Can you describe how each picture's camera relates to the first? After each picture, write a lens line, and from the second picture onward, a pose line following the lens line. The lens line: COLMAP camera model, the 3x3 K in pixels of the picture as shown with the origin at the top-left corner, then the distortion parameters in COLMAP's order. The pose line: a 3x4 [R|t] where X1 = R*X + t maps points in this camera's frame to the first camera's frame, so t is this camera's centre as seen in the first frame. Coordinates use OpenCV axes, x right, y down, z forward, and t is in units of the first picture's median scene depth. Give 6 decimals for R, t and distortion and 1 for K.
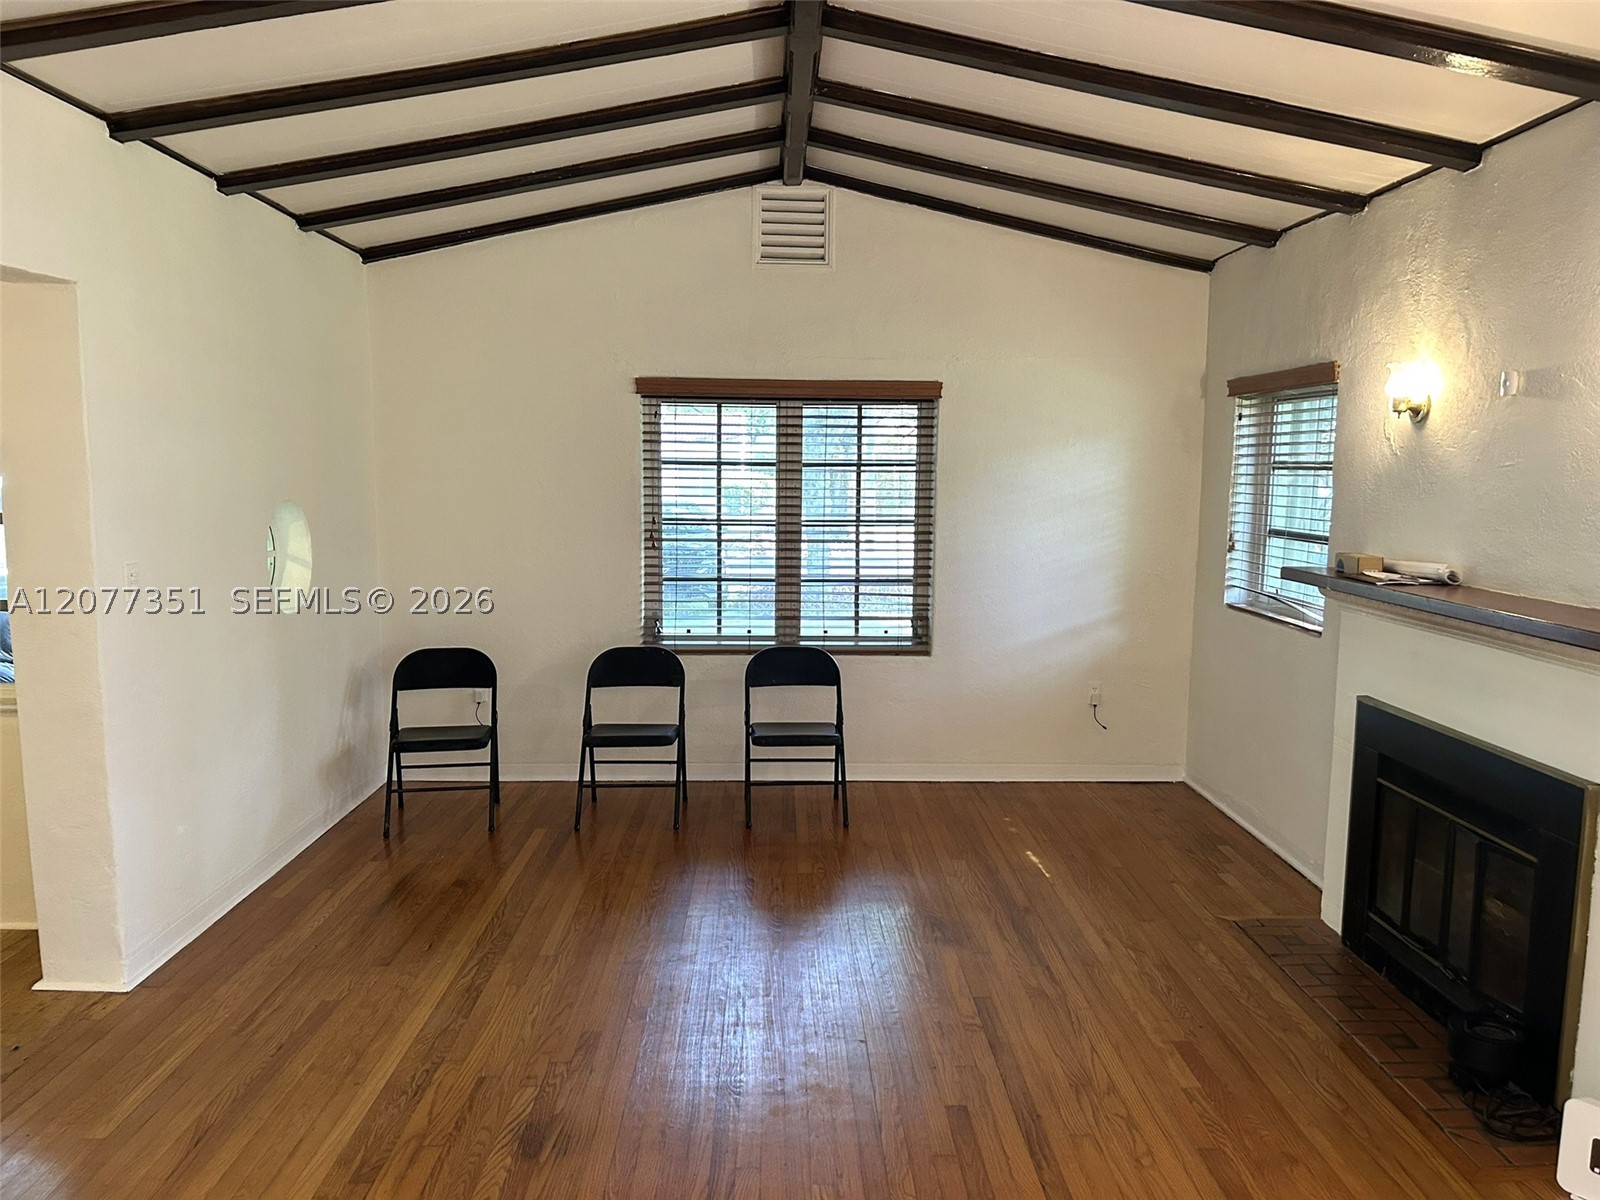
lens RADIAL K [[1206.9, 0, 796.9], [0, 1206.9, 613.7], [0, 0, 1]] dist [0.065548, -0.086864]
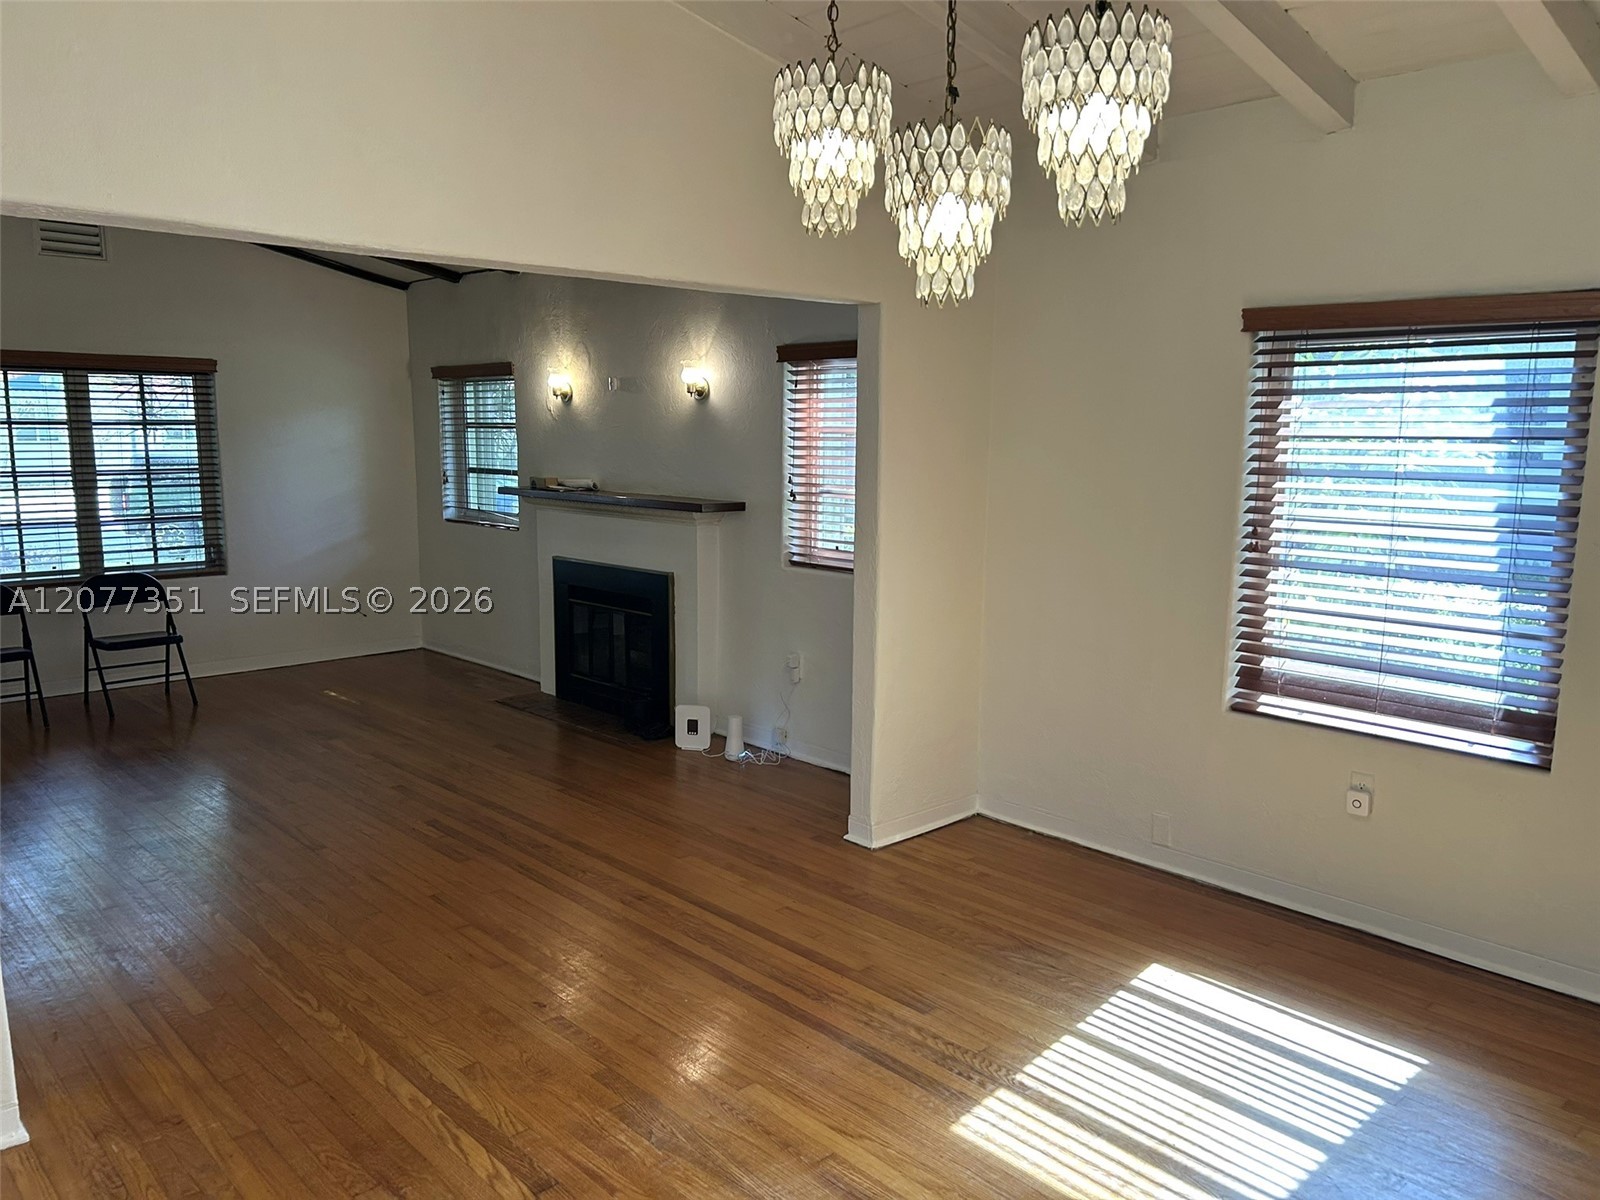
lens RADIAL K [[1202.7, 0, 804.6], [0, 1202.7, 617.2], [0, 0, 1]] dist [0.084090, -0.118751]
pose [[0.743186, -0.108066, 0.660300, -0.317445], [0.084323, 0.994130, 0.067794, 0.048859], [-0.663750, 0.005294, 0.747936, -0.406304]]
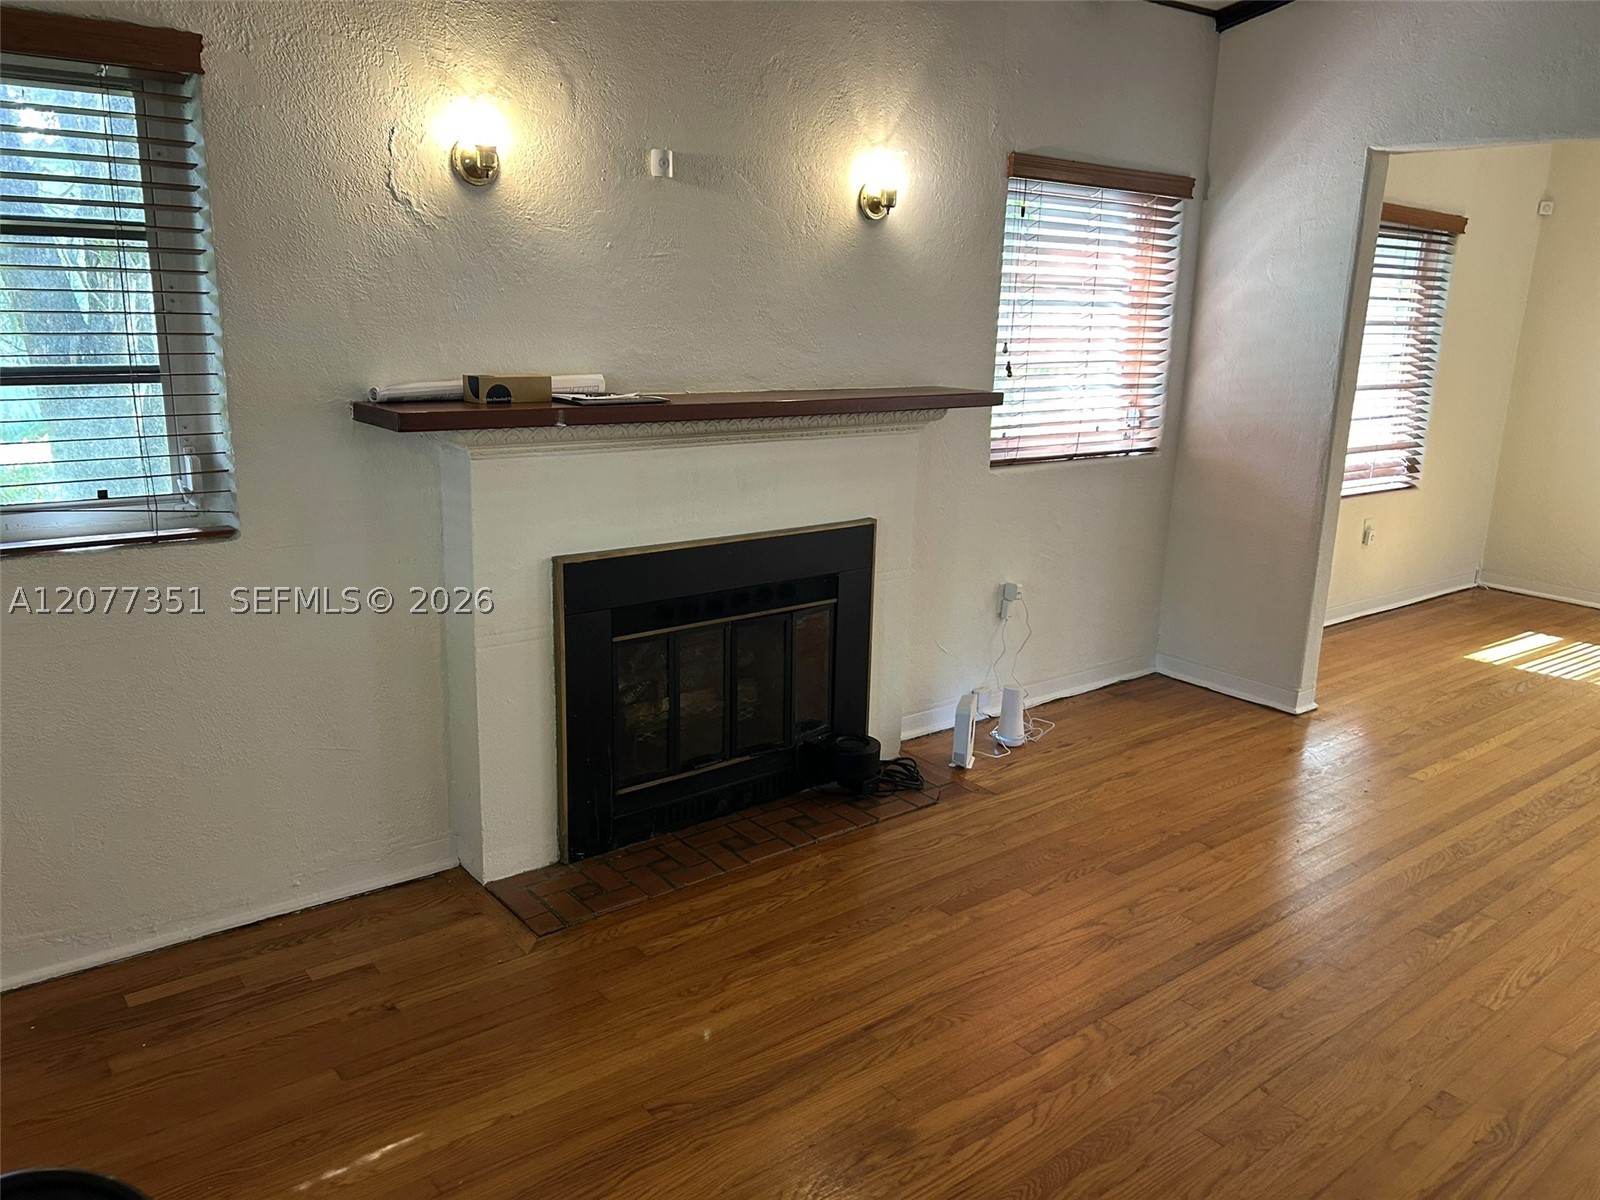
lens RADIAL K [[1206.9, 0, 796.9], [0, 1206.9, 613.7], [0, 0, 1]] dist [0.065548, -0.086864]
pose [[-0.613348, -0.223600, 0.757501, -0.159057], [0.065833, 0.941278, 0.331152, -0.103932], [-0.787064, 0.252980, -0.562611, 0.955035]]
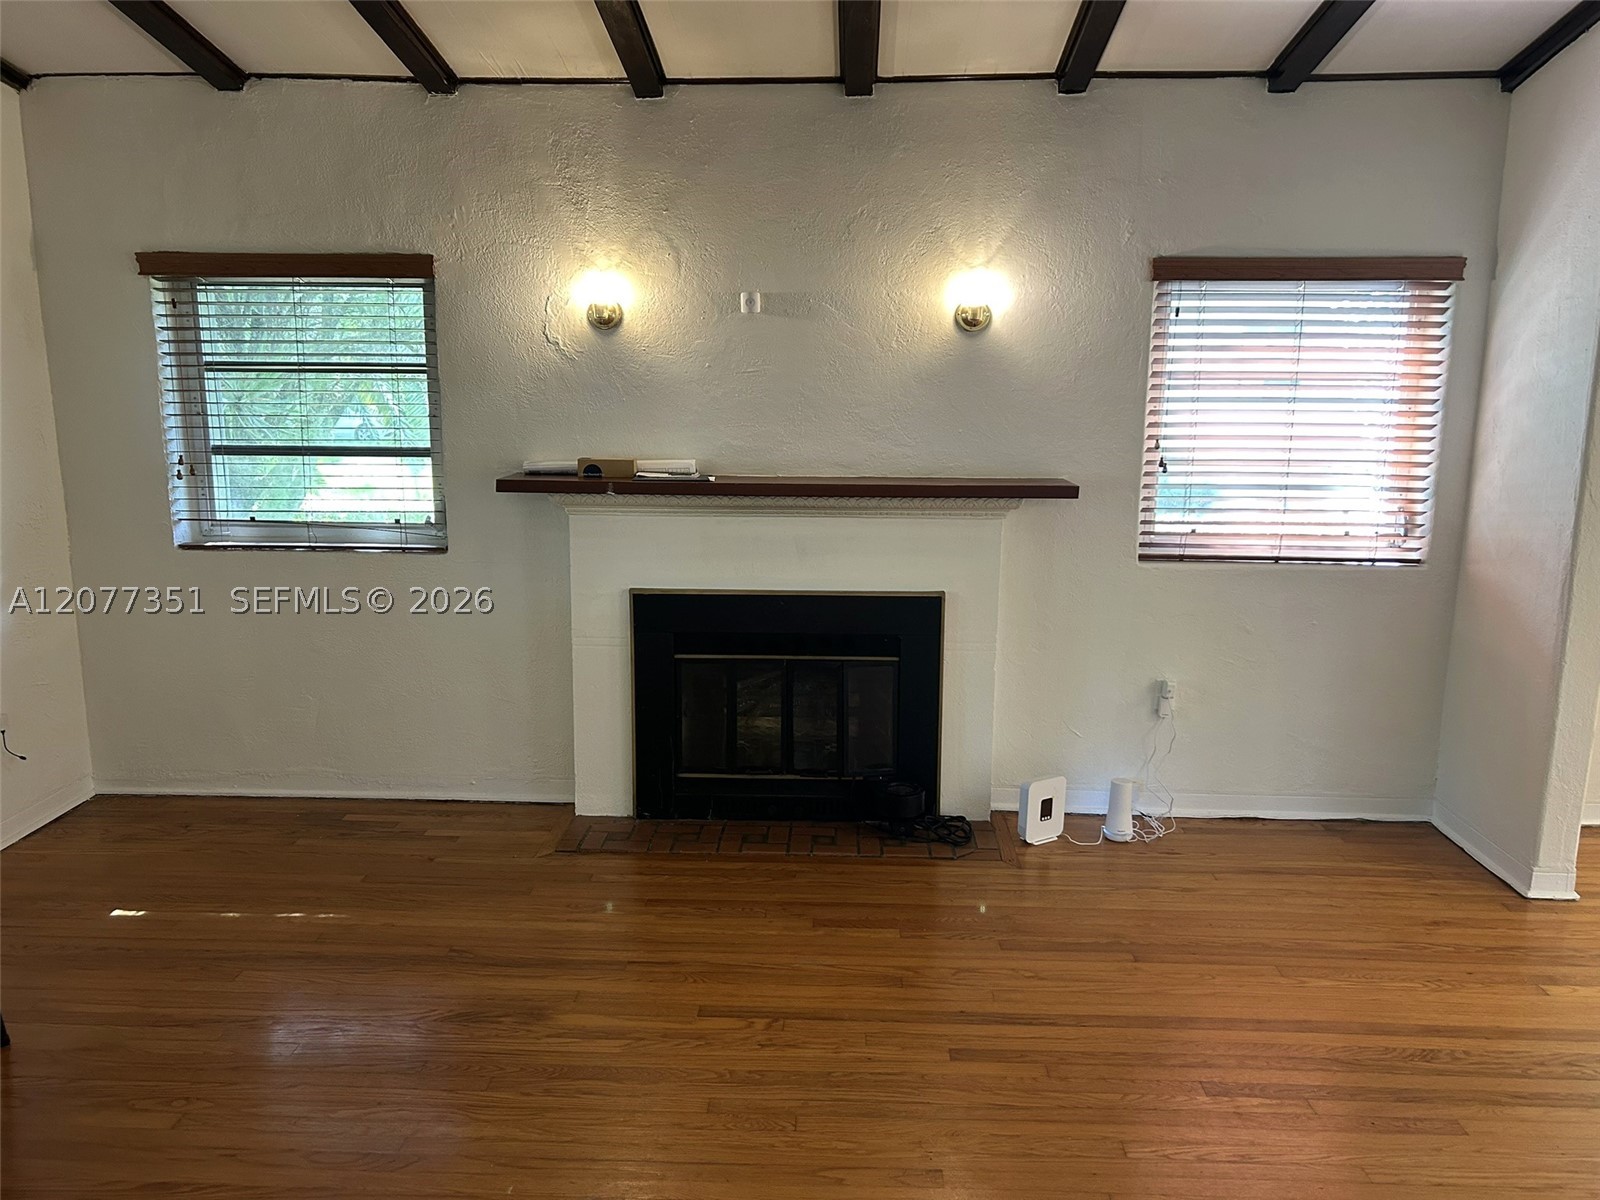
lens RADIAL K [[1206.9, 0, 796.9], [0, 1206.9, 613.7], [0, 0, 1]] dist [0.065548, -0.086864]
pose [[0.057355, -0.207286, 0.976598, -0.409991], [0.118916, 0.972662, 0.199467, -0.076590], [-0.991246, 0.104692, 0.080437, 0.557890]]
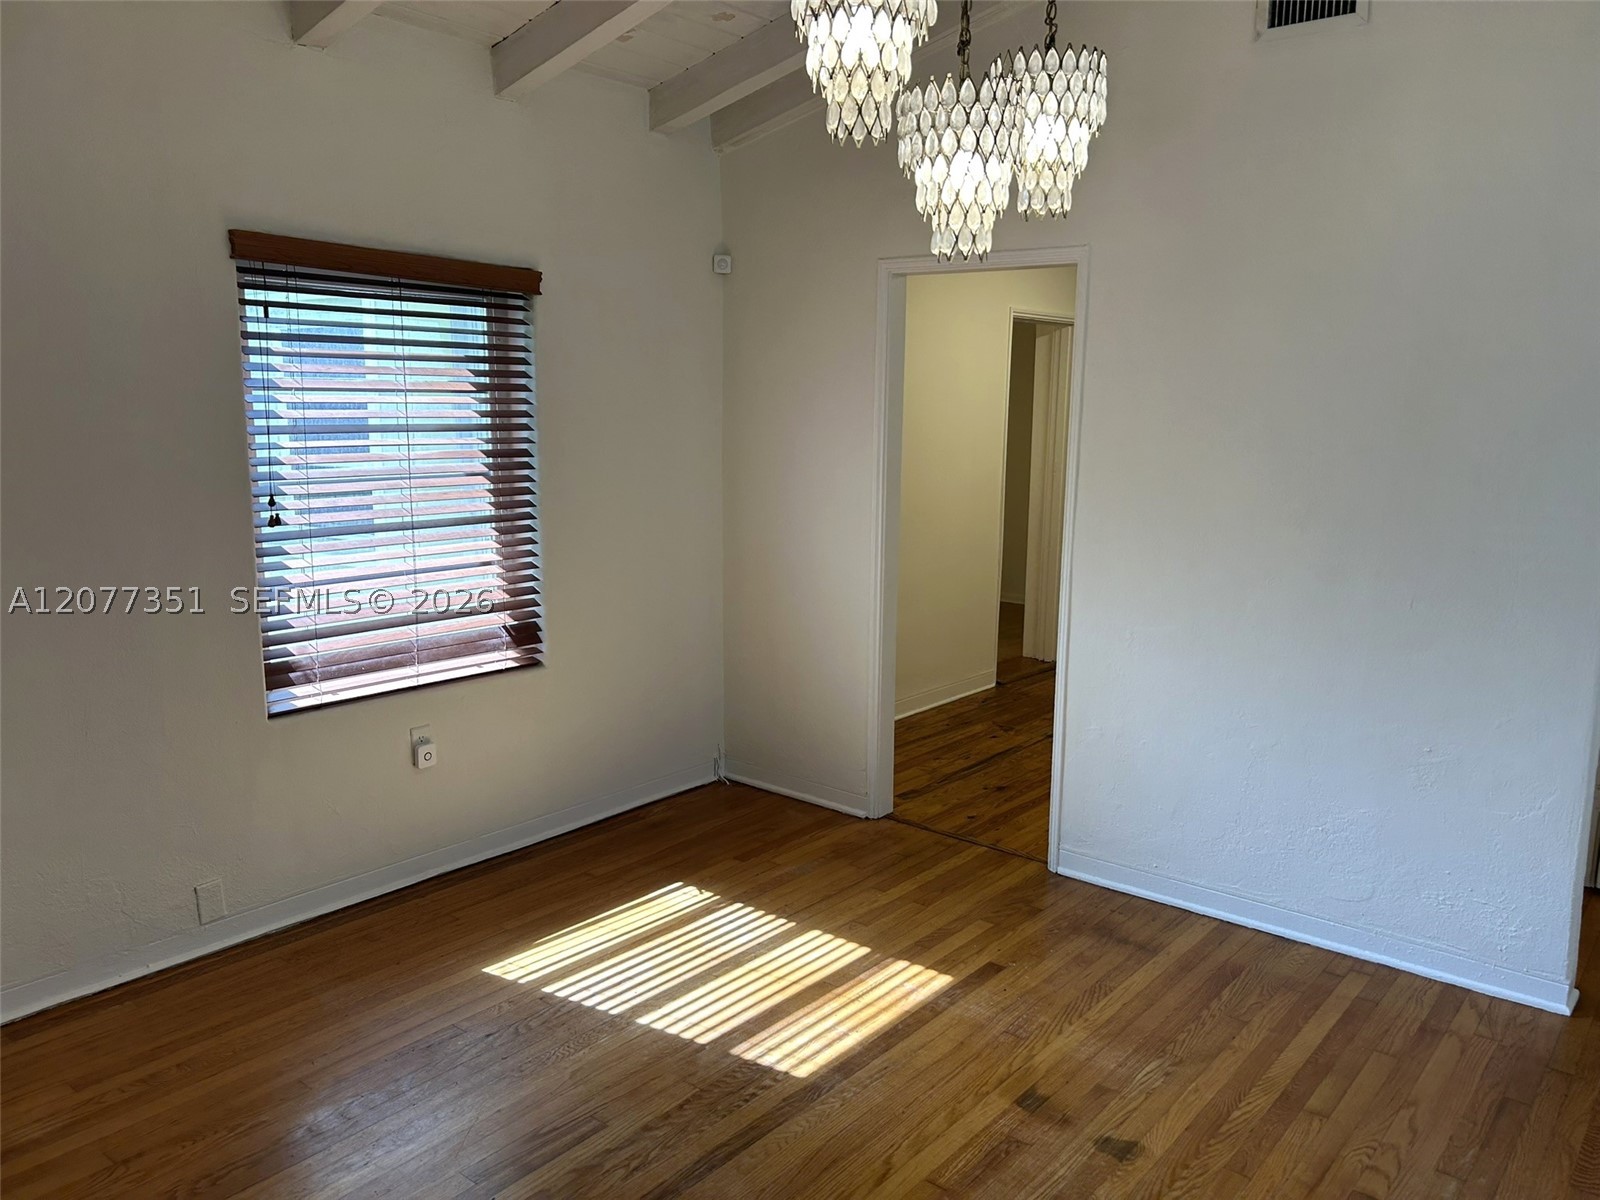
lens RADIAL K [[1206.9, 0, 796.9], [0, 1206.9, 613.7], [0, 0, 1]] dist [0.065548, -0.086864]
pose [[-0.763081, -0.124895, 0.634120, -0.227143], [0.068318, 0.960066, 0.271304, -0.027494], [-0.642682, 0.250349, -0.724076, 0.276436]]
